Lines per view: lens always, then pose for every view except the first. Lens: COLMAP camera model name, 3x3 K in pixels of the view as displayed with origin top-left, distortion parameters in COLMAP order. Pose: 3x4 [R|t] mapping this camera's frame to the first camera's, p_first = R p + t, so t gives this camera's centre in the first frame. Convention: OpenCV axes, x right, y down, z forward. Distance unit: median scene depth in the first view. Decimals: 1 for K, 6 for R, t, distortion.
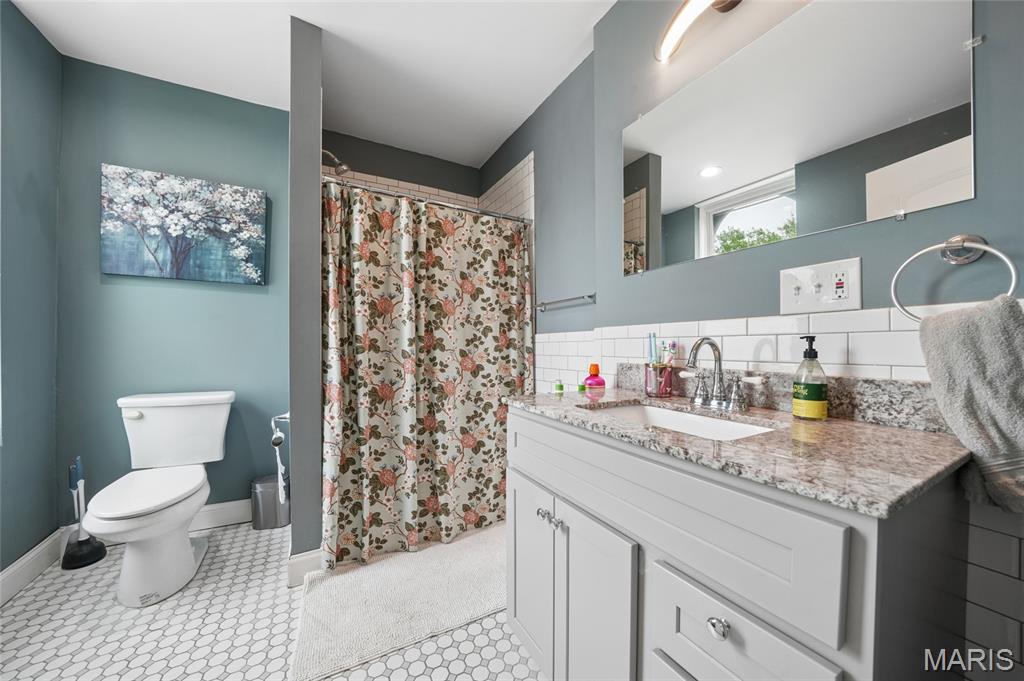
lens RADIAL K [[362.2, 0, 506.8], [0, 362.2, 342.8], [0, 0, 1]] dist [-0.019690, 0.000025]
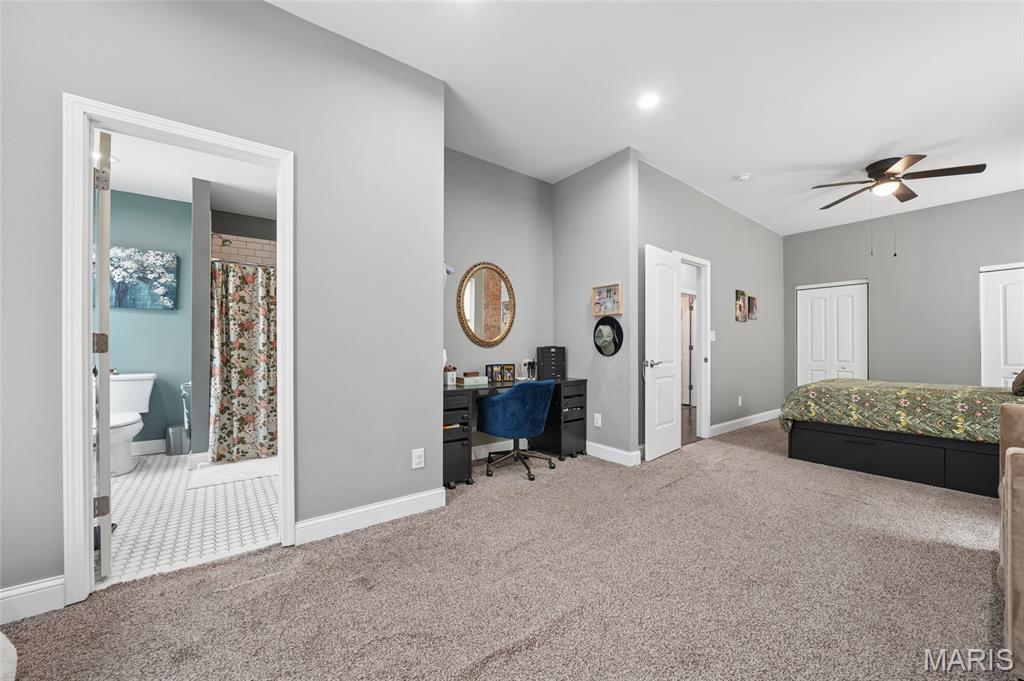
lens RADIAL K [[396.4, 0, 510.8], [0, 396.4, 340.9], [0, 0, 1]] dist [-0.009696, 0.000803]
pose [[0.991169, 0.005178, 0.132501, 0.728487], [-0.004512, 0.999976, -0.005325, -0.017928], [-0.132525, 0.004680, 0.991169, -1.185843]]
